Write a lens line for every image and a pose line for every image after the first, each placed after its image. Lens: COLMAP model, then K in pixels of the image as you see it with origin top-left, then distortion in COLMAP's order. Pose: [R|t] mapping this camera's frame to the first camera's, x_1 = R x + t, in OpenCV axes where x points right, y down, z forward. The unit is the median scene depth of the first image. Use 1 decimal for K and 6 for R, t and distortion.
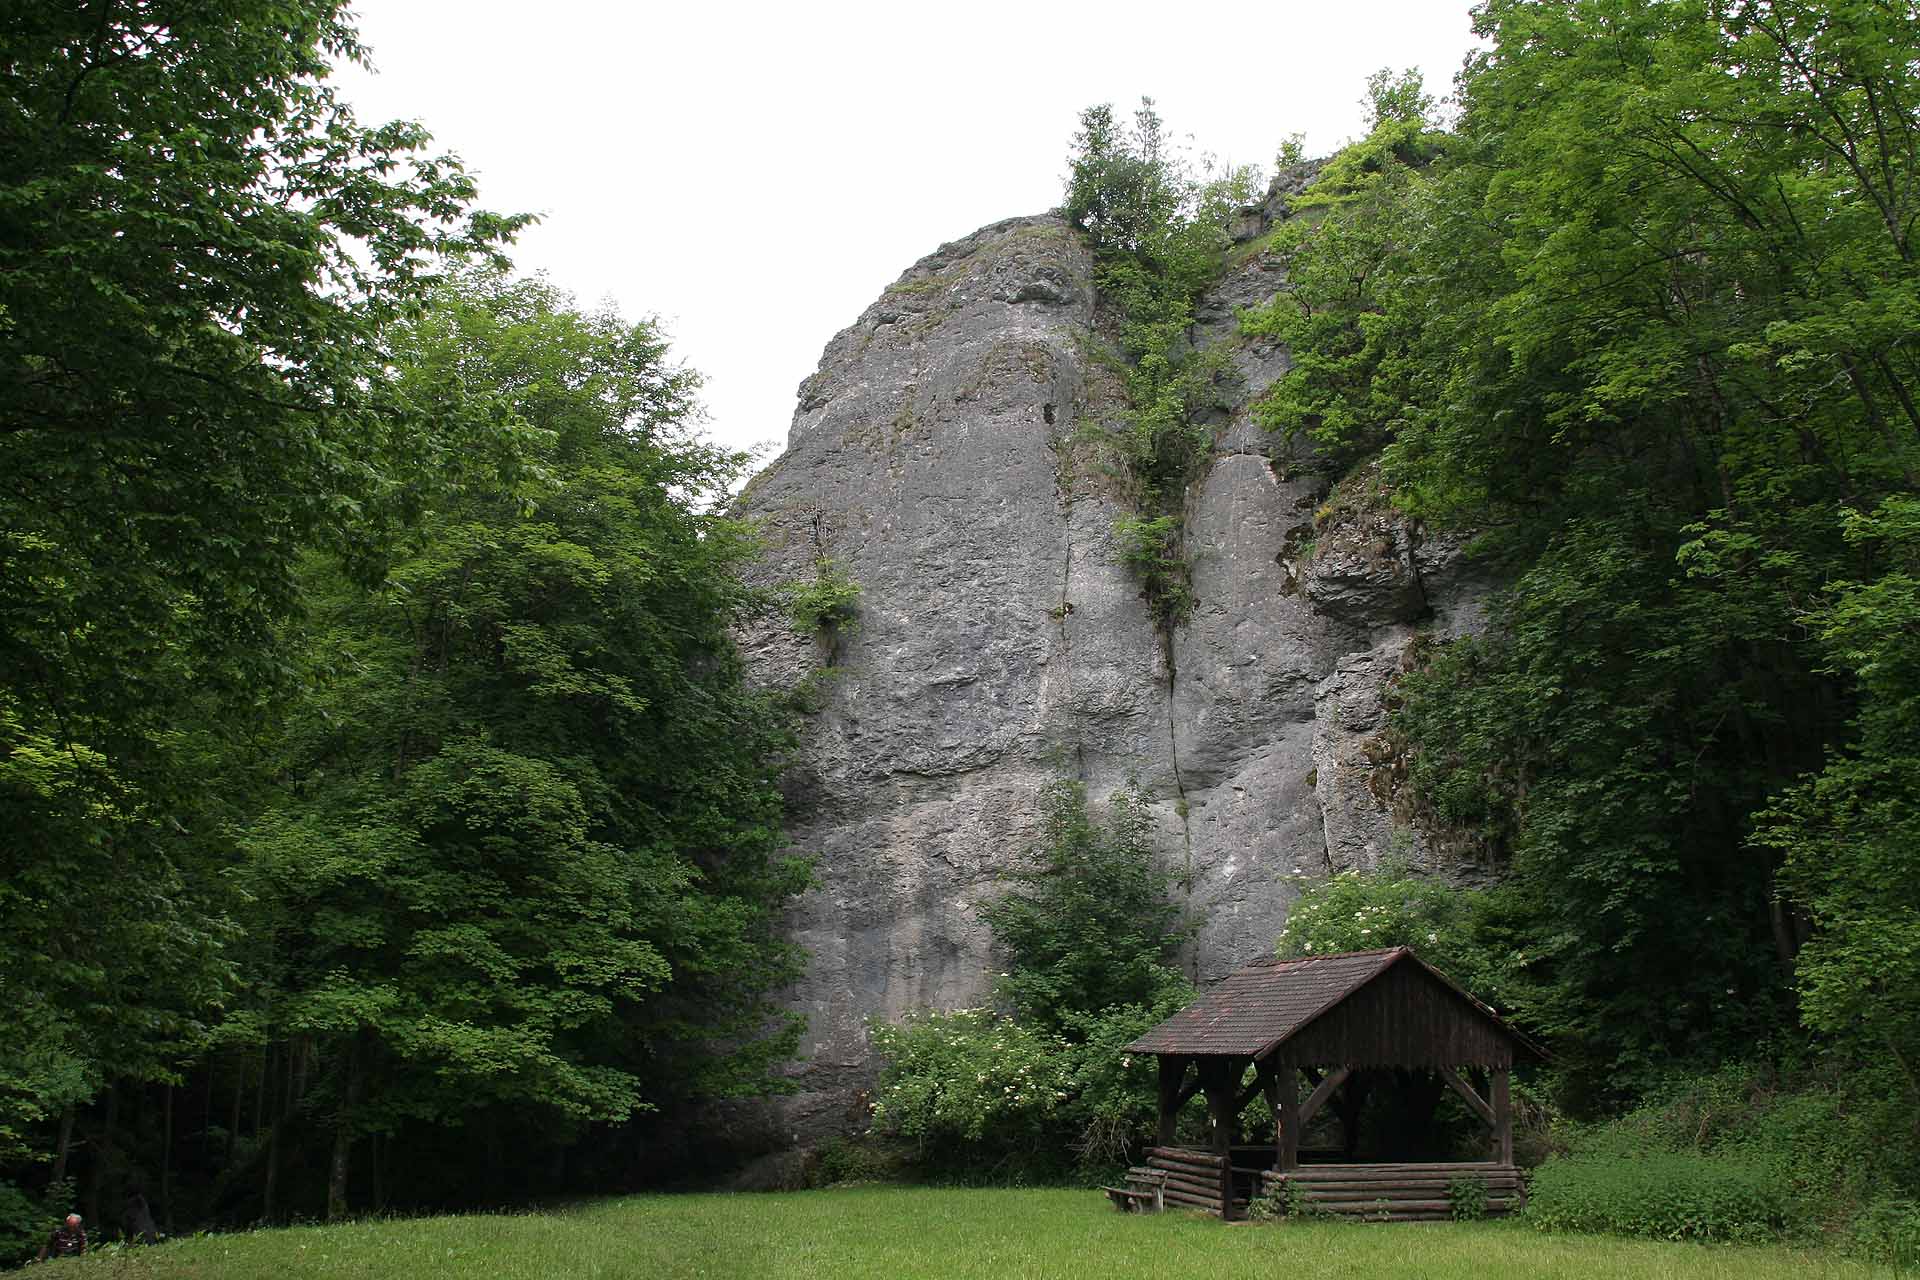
lens RADIAL K [[1616.2, 0, 960.0], [0, 1616.2, 640.0], [0, 0, 1]] dist [-0.067648, 0.008133]
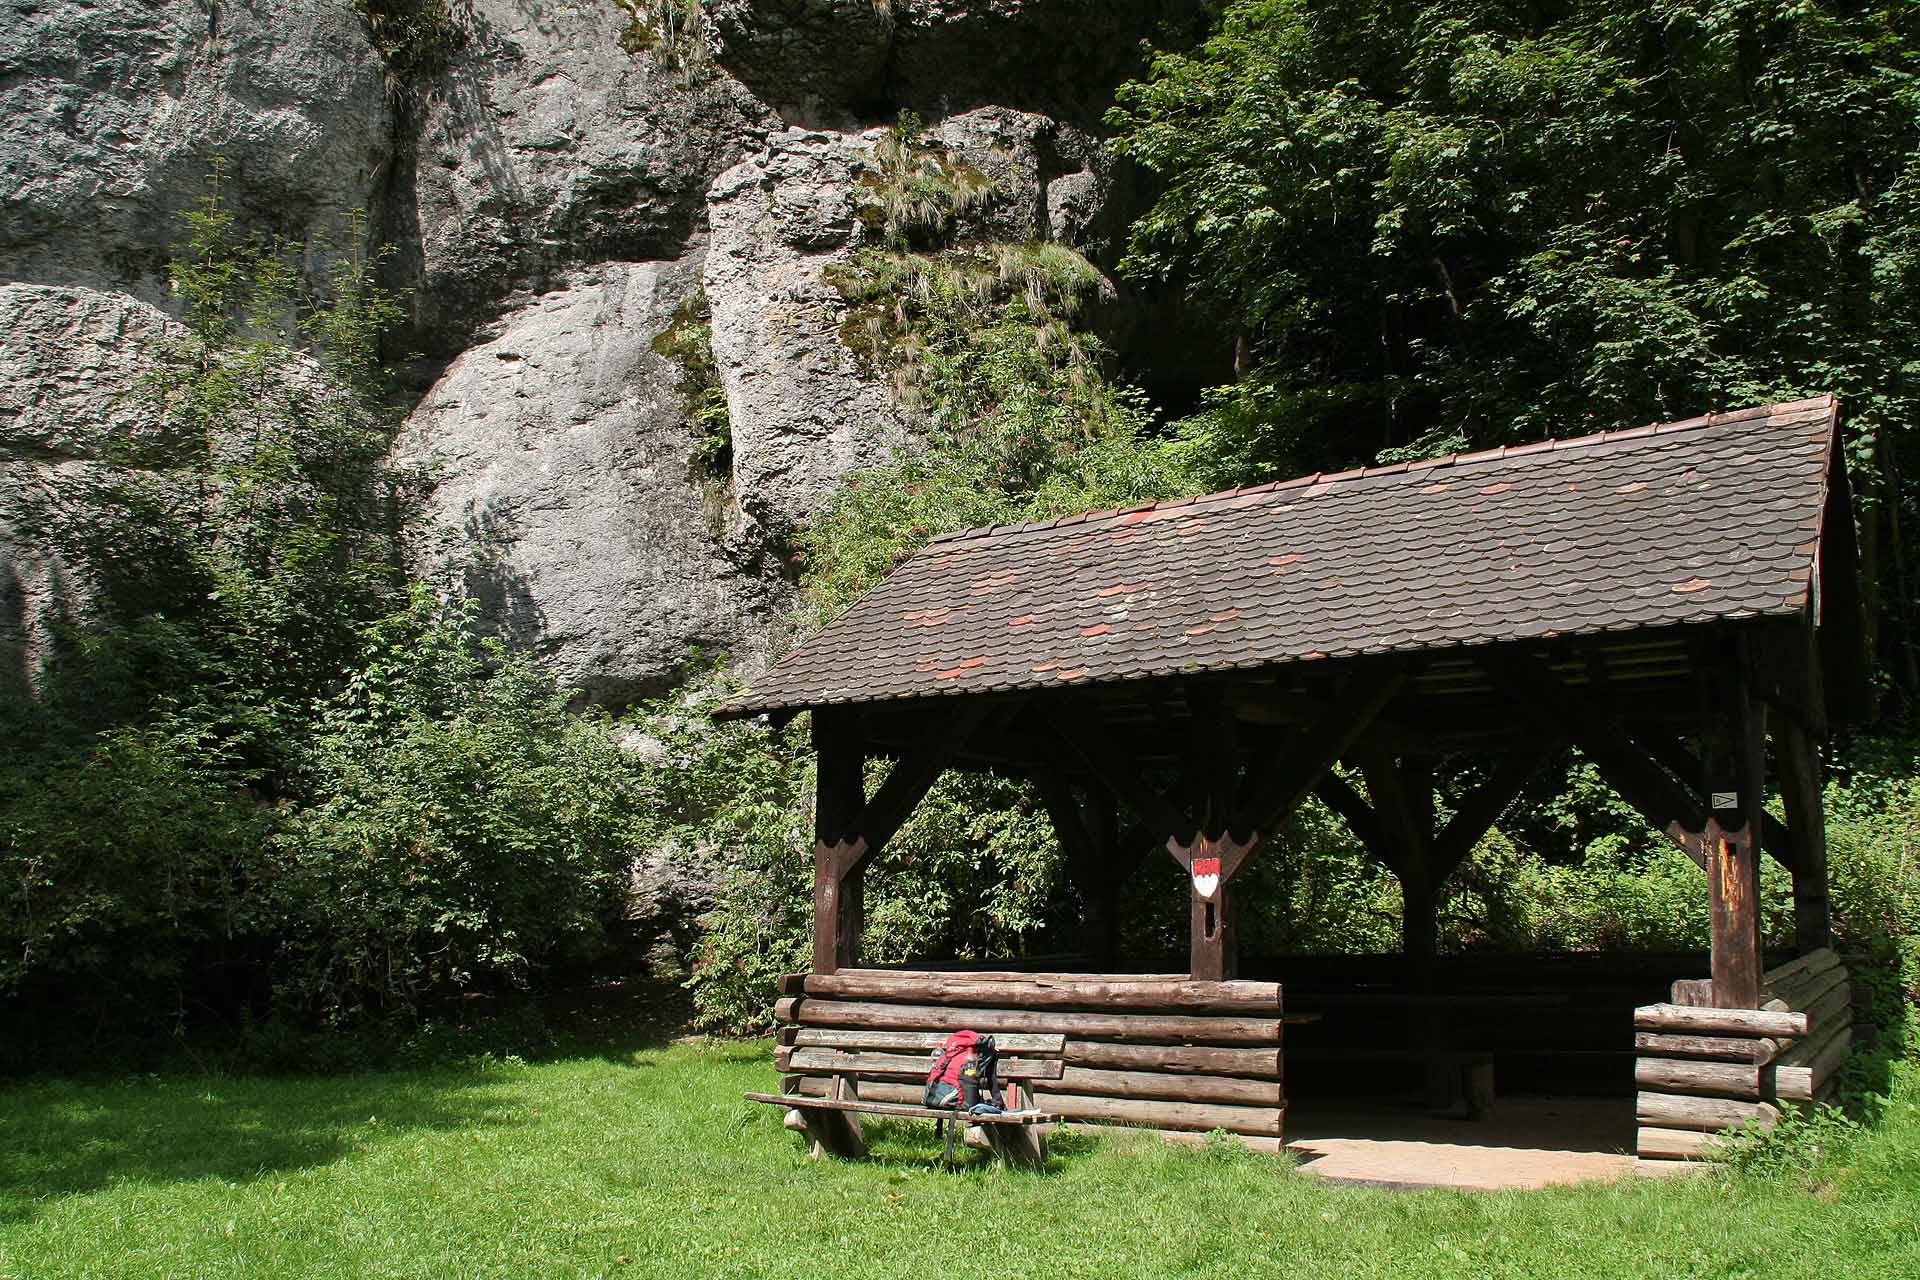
lens RADIAL K [[1616.2, 0, 960.0], [0, 1616.2, 640.0], [0, 0, 1]] dist [-0.067648, 0.008133]
pose [[0.777676, 0.068340, 0.624939, -0.059240], [-0.142306, 0.987407, 0.069109, 0.134938], [-0.612347, -0.142677, 0.777608, 0.447378]]
